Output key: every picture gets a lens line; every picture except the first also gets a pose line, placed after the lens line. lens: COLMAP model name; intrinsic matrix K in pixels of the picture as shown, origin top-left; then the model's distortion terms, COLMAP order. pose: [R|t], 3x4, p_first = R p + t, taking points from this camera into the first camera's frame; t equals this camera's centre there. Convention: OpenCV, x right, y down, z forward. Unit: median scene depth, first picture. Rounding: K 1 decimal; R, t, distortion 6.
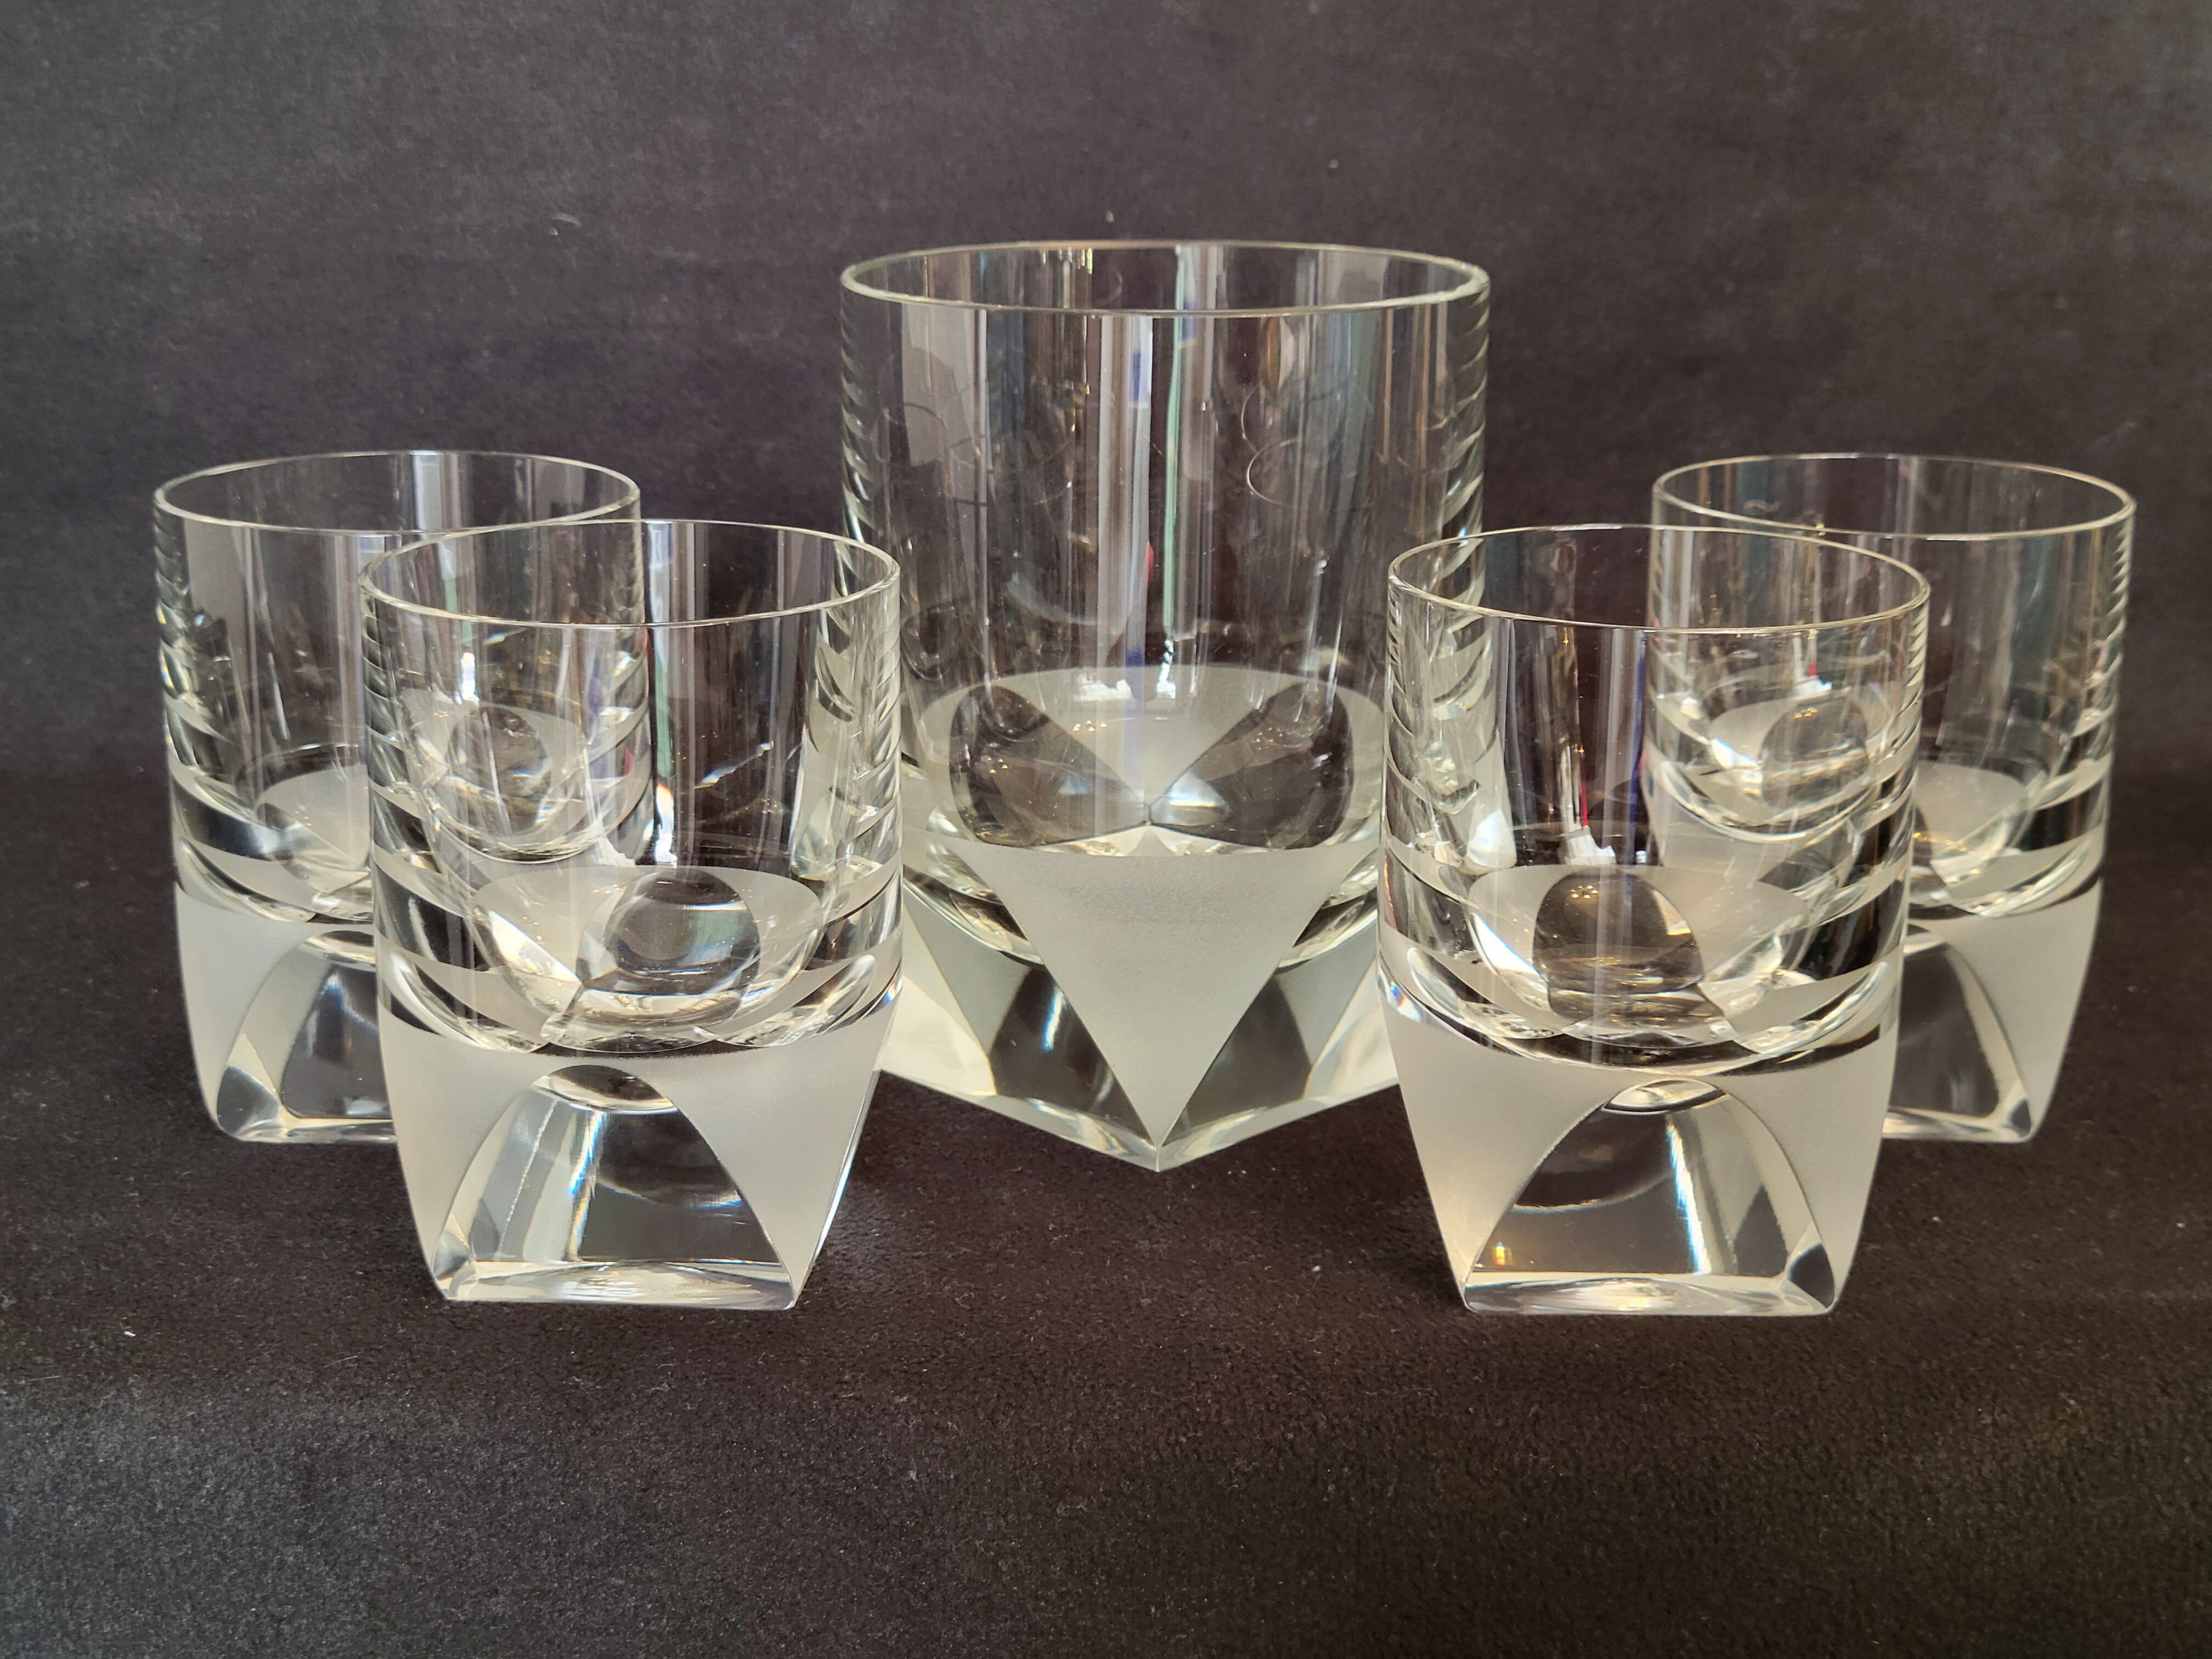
lens RADIAL K [[3411.5, 0, 1141.5], [0, 3411.5, 824.6], [0, 0, 1]] dist [0.041234, -0.089132]
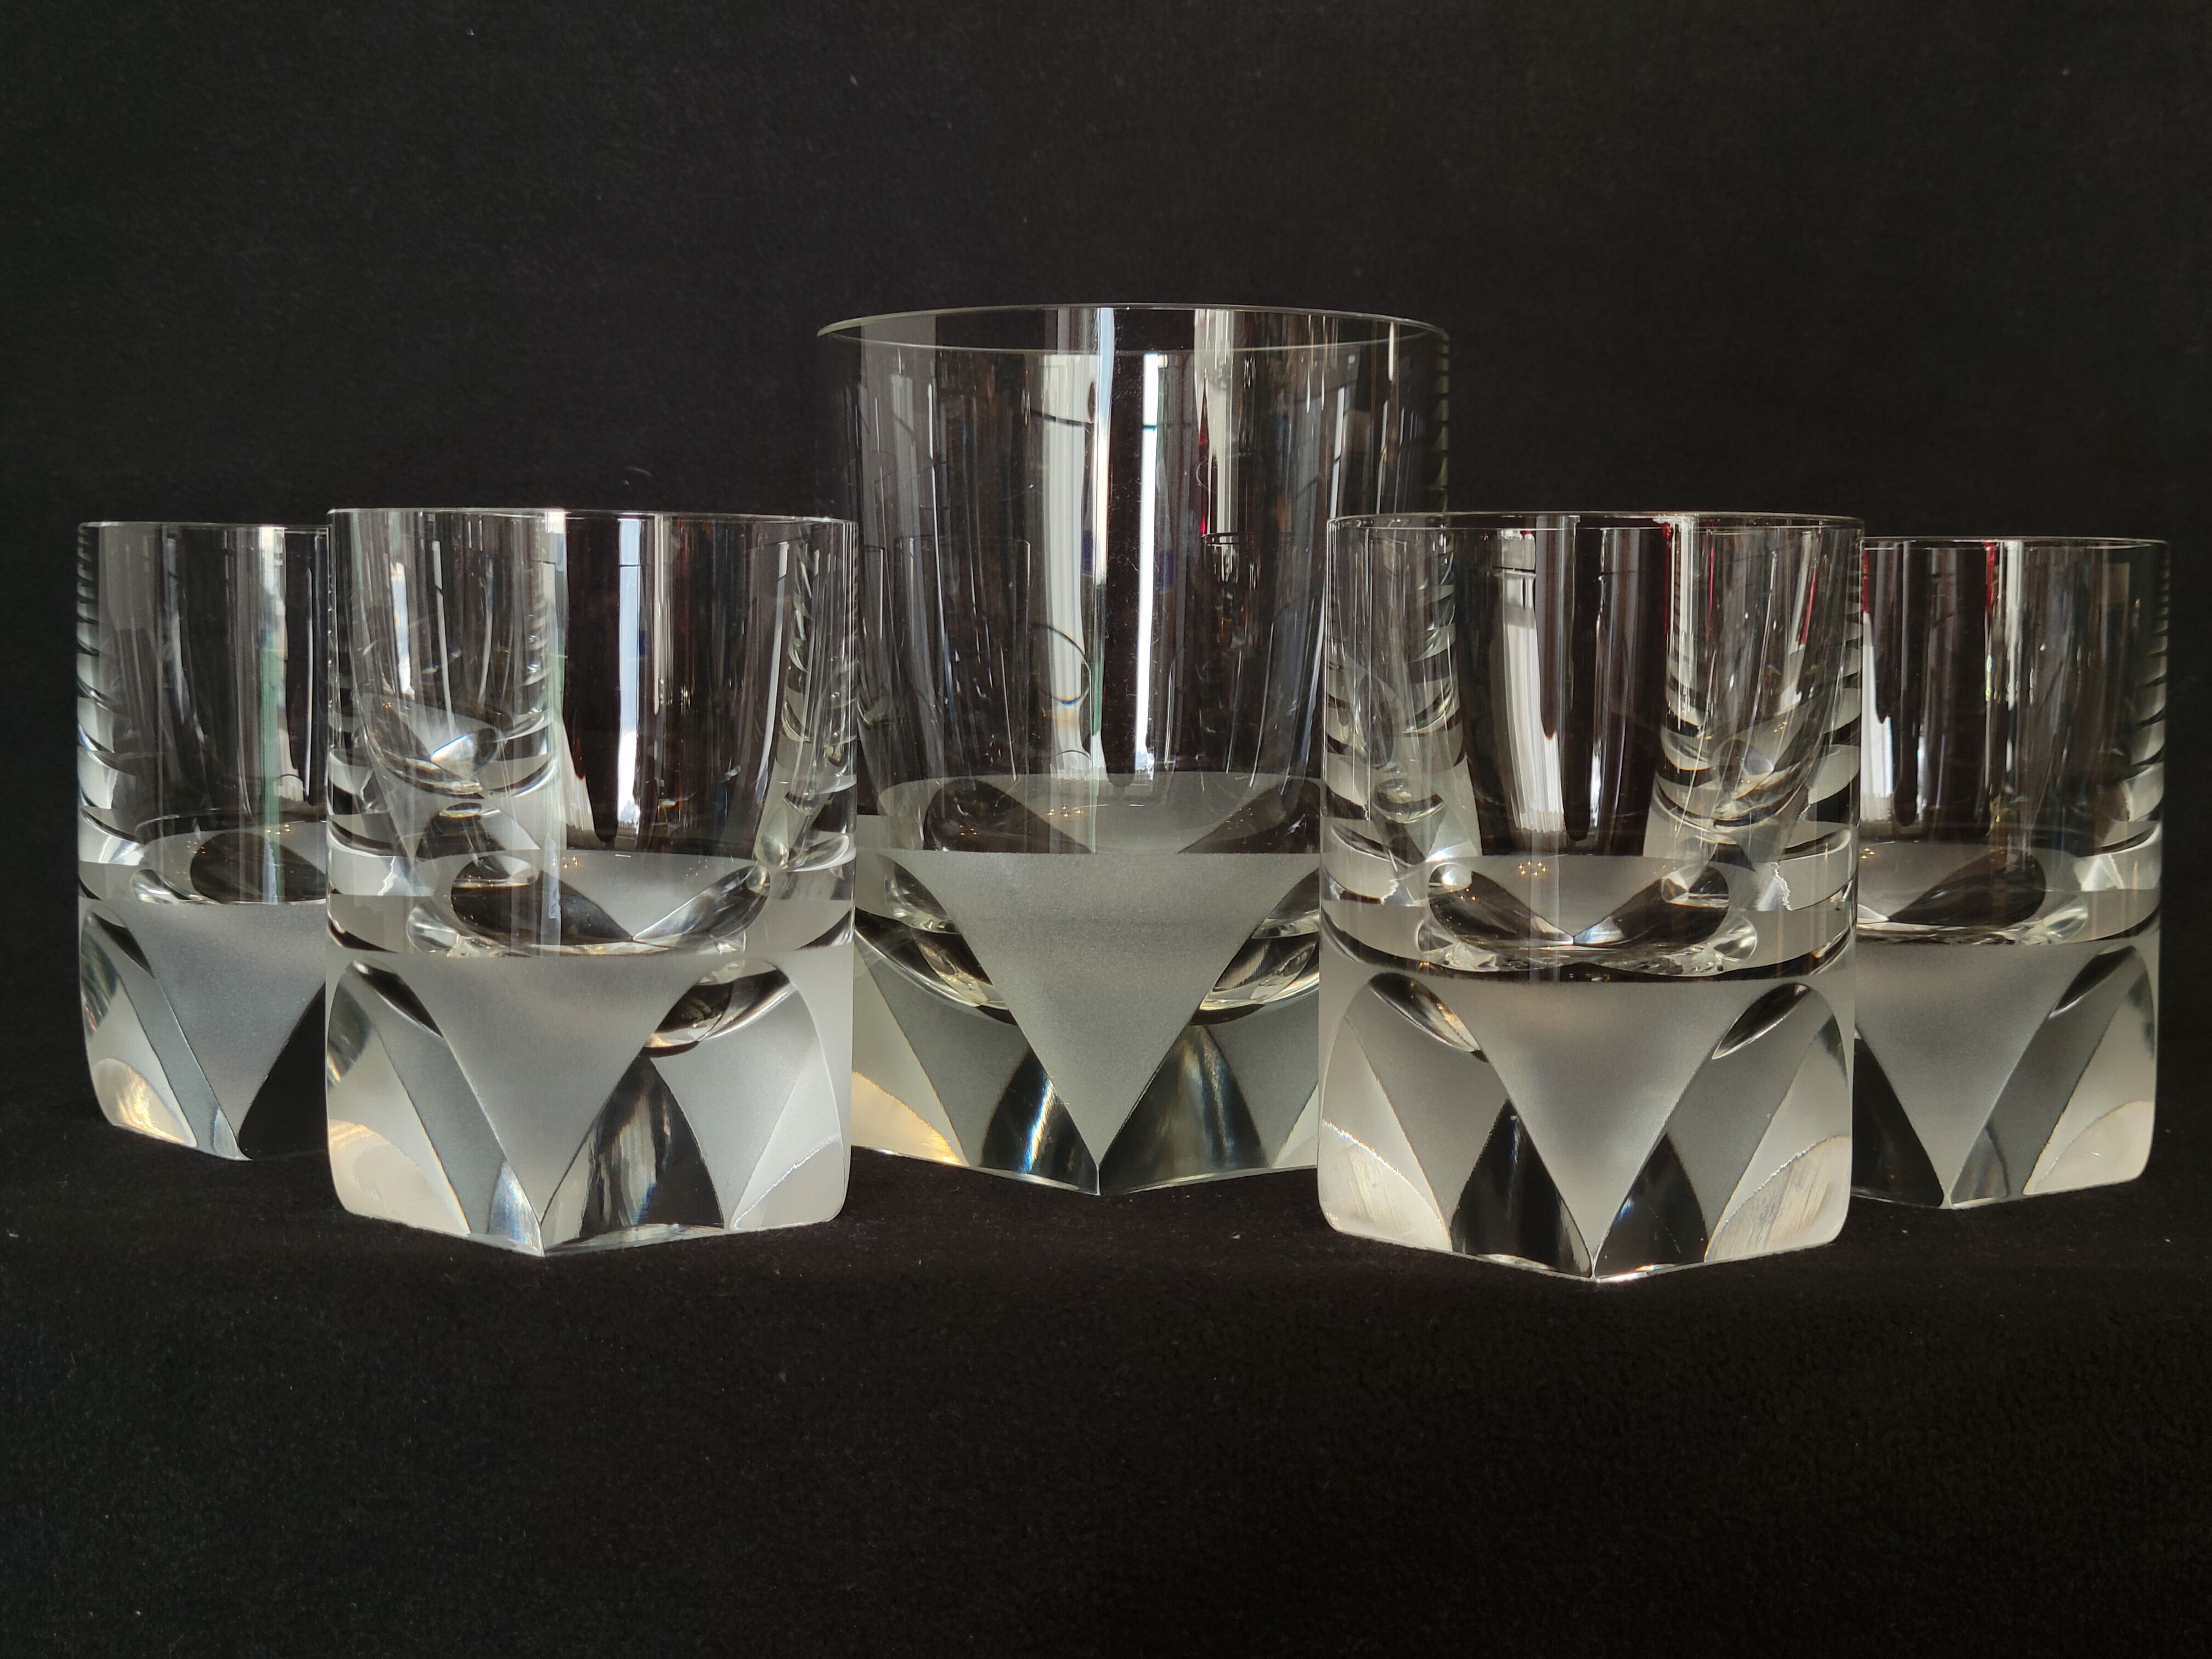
lens RADIAL K [[3406.8, 0, 1122.3], [0, 3406.8, 816.6], [0, 0, 1]] dist [0.059580, -0.164595]
pose [[0.996474, 0.003023, -0.083849, 0.107658], [-0.021246, 0.975873, -0.217301, 0.241665], [0.081169, 0.218317, 0.972496, 0.038672]]
